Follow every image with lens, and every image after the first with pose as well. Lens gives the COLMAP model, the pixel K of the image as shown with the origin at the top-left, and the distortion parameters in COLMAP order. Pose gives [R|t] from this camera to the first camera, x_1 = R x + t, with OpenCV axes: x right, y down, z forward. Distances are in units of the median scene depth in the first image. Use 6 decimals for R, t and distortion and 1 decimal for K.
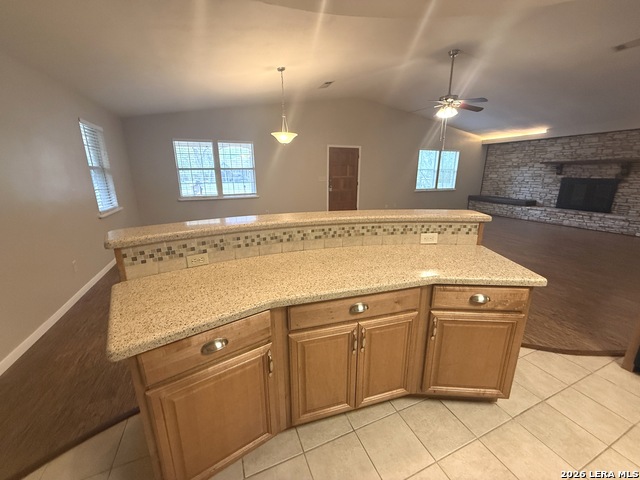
lens RADIAL K [[255.2, 0, 320.0], [0, 255.2, 240.0], [0, 0, 1]] dist [-0.002131, 0.000099]
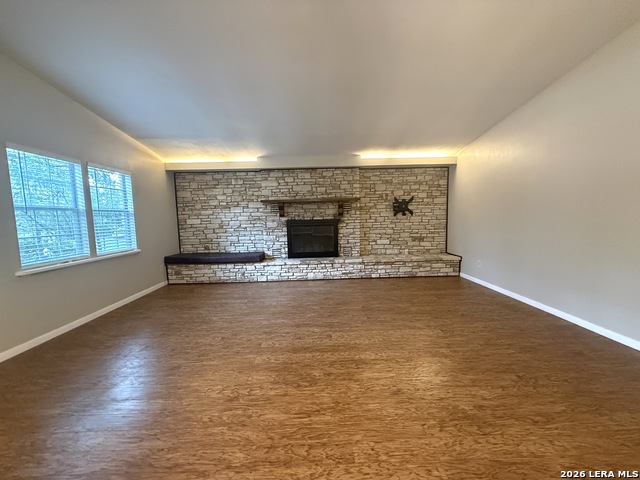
lens RADIAL K [[255.2, 0, 320.0], [0, 255.2, 240.0], [0, 0, 1]] dist [-0.002131, 0.000099]
pose [[0.361696, -0.094099, 0.927535, 0.252038], [0.263858, 0.964548, -0.005039, -0.151888], [-0.894179, 0.246560, 0.373702, 0.618063]]
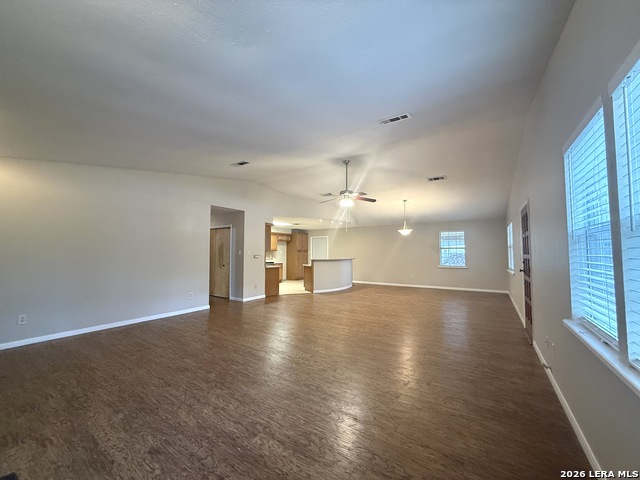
lens RADIAL K [[255.2, 0, 320.0], [0, 255.2, 240.0], [0, 0, 1]] dist [-0.002131, 0.000099]
pose [[-0.825381, -0.028110, -0.563876, 0.785084], [-0.144767, 0.975905, 0.163254, -0.304840], [0.545700, 0.216377, -0.809563, 1.188507]]
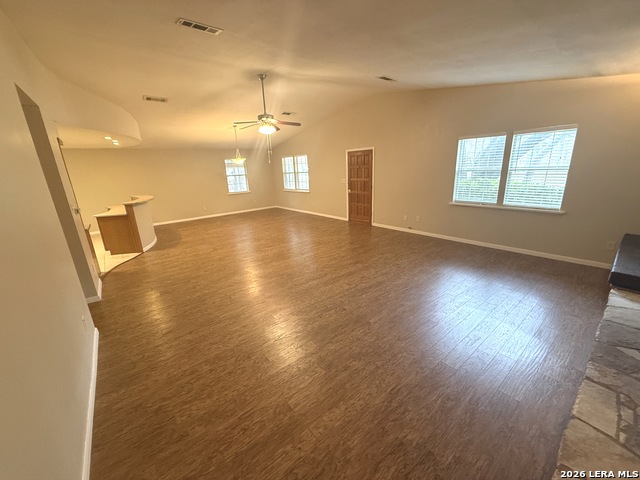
lens RADIAL K [[255.2, 0, 320.0], [0, 255.2, 240.0], [0, 0, 1]] dist [-0.002131, 0.000099]
pose [[0.285274, 0.253793, -0.924233, 1.025106], [-0.206329, 0.957956, 0.199368, -0.185461], [0.935974, 0.133822, 0.325645, 0.553211]]
